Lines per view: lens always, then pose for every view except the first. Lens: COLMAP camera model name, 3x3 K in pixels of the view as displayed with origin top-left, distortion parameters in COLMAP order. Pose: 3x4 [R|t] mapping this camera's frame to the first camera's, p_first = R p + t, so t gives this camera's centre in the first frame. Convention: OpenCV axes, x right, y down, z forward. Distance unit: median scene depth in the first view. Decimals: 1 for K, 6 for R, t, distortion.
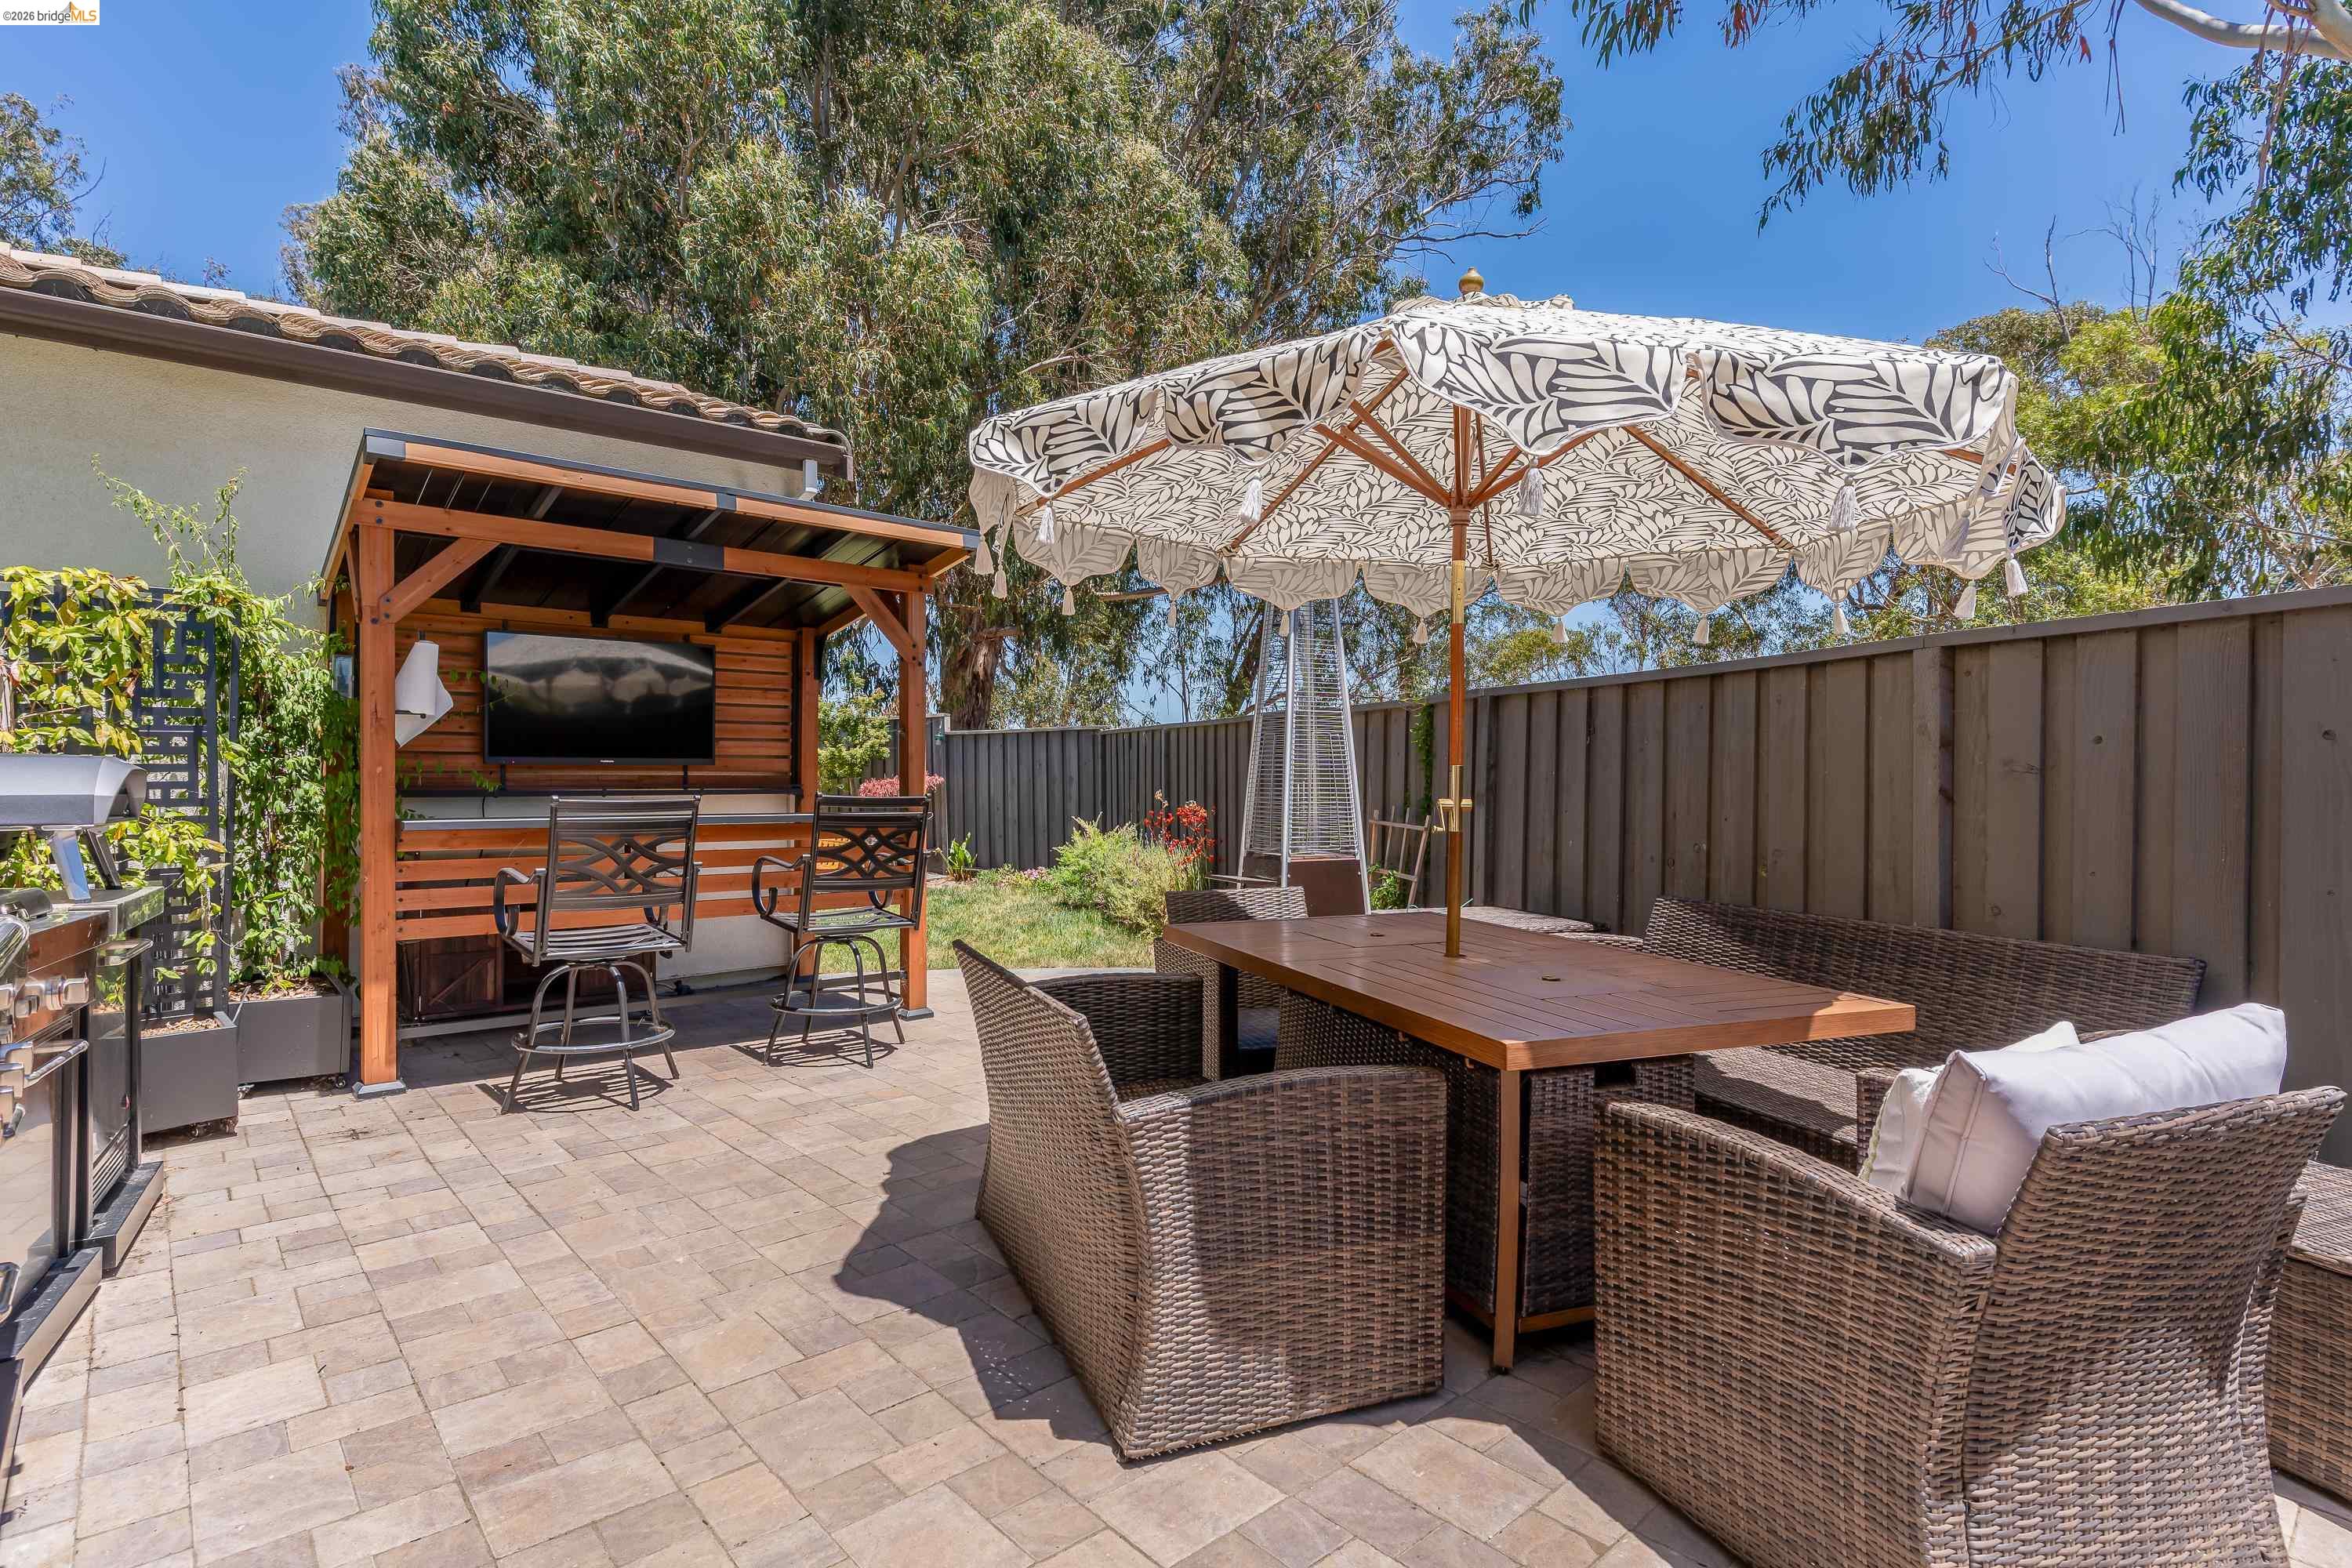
lens RADIAL K [[1180.8, 0, 1176.0], [0, 1180.8, 784.0], [0, 0, 1]] dist [0.045414, -0.022064]
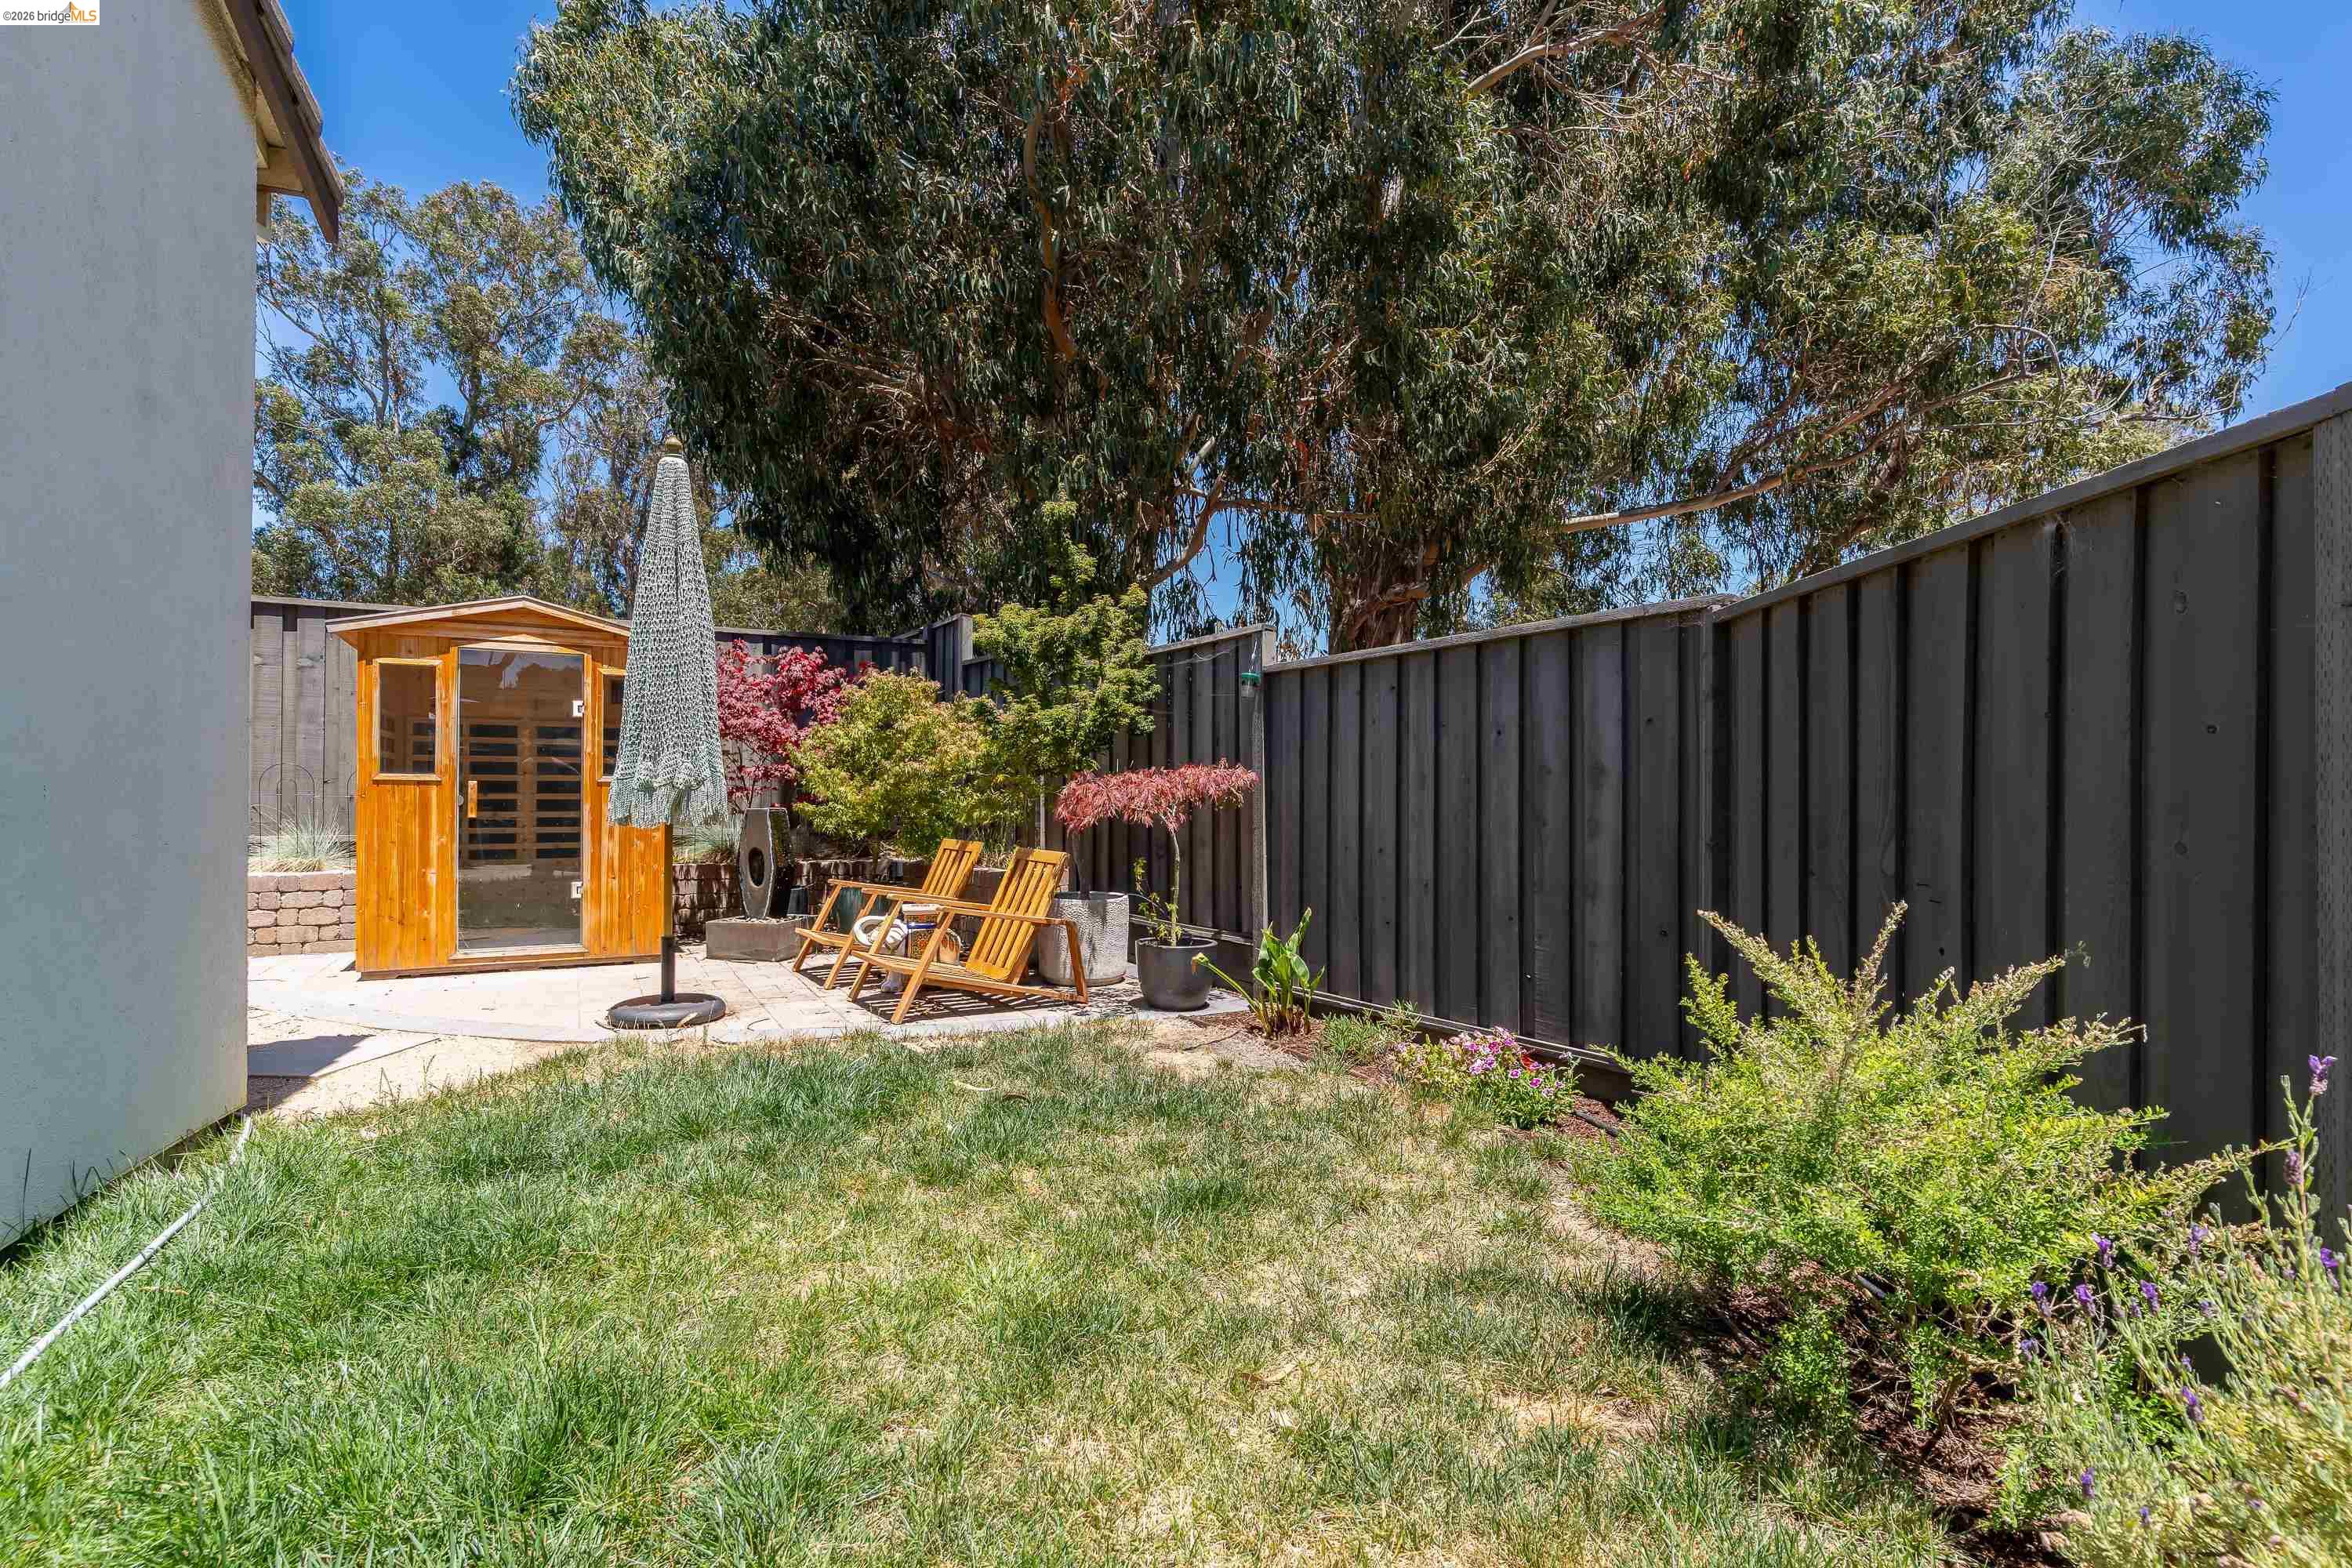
lens RADIAL K [[1161.7, 0, 1176.0], [0, 1161.7, 784.0], [0, 0, 1]] dist [0.000001, 0.000066]
pose [[0.945464, 0.004343, -0.325698, -0.103259], [-0.005571, 0.999980, -0.002838, 0.002529], [0.325680, 0.004498, 0.945469, 0.704670]]
